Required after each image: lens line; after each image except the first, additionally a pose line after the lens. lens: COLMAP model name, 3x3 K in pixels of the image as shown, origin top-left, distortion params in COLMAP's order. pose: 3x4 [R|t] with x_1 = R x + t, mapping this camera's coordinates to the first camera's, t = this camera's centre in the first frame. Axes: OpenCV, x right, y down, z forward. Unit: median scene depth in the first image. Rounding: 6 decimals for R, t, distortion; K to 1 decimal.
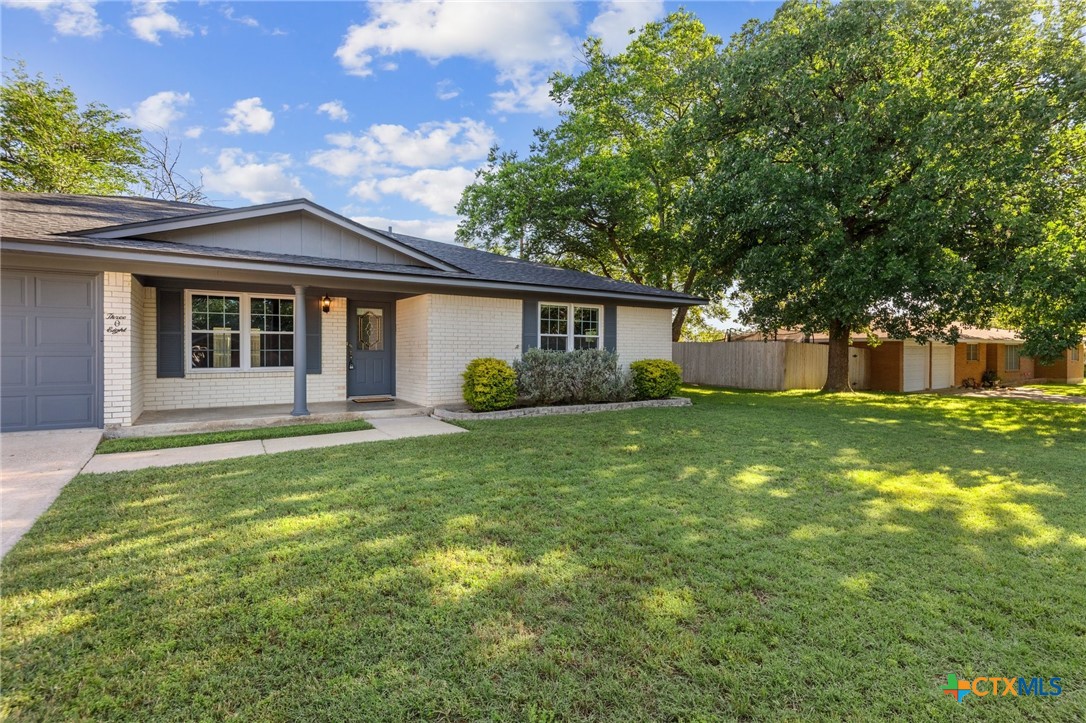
lens RADIAL K [[558.8, 0, 546.0], [0, 558.8, 339.6], [0, 0, 1]] dist [-0.000044, -0.000488]
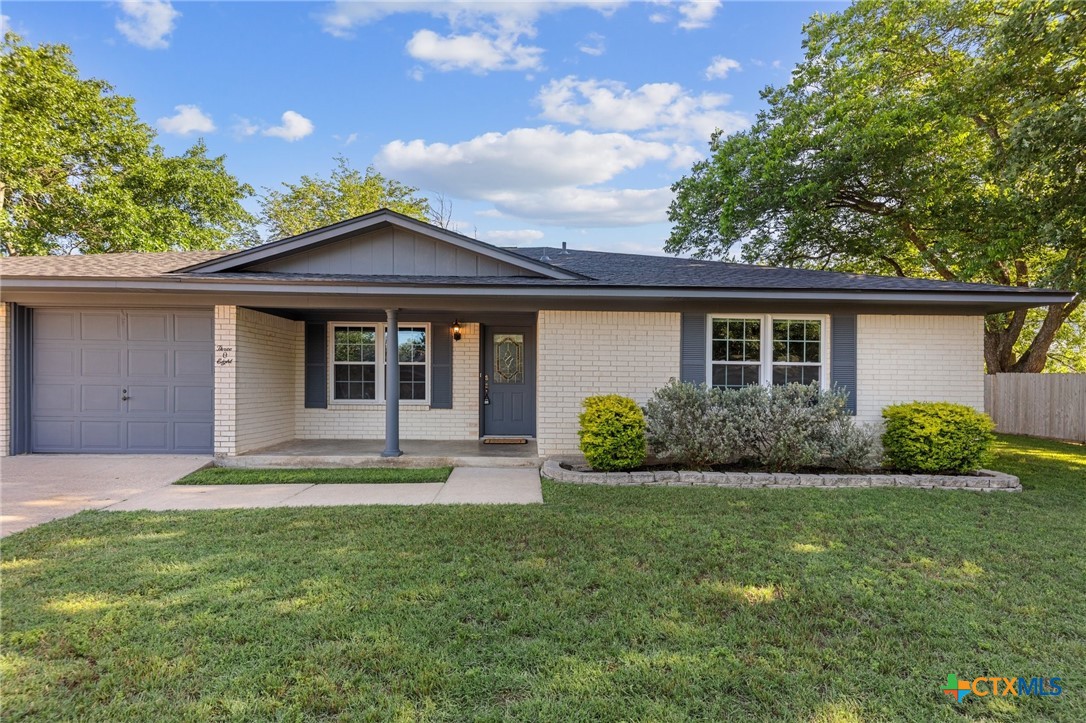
lens RADIAL K [[518.3, 0, 545.9], [0, 518.3, 369.5], [0, 0, 1]] dist [0.003731, -0.001276]
pose [[0.833300, -0.005701, -0.552792, 0.192412], [0.002809, 0.999978, -0.006079, 0.003971], [0.552814, 0.003513, 0.833297, 0.406080]]
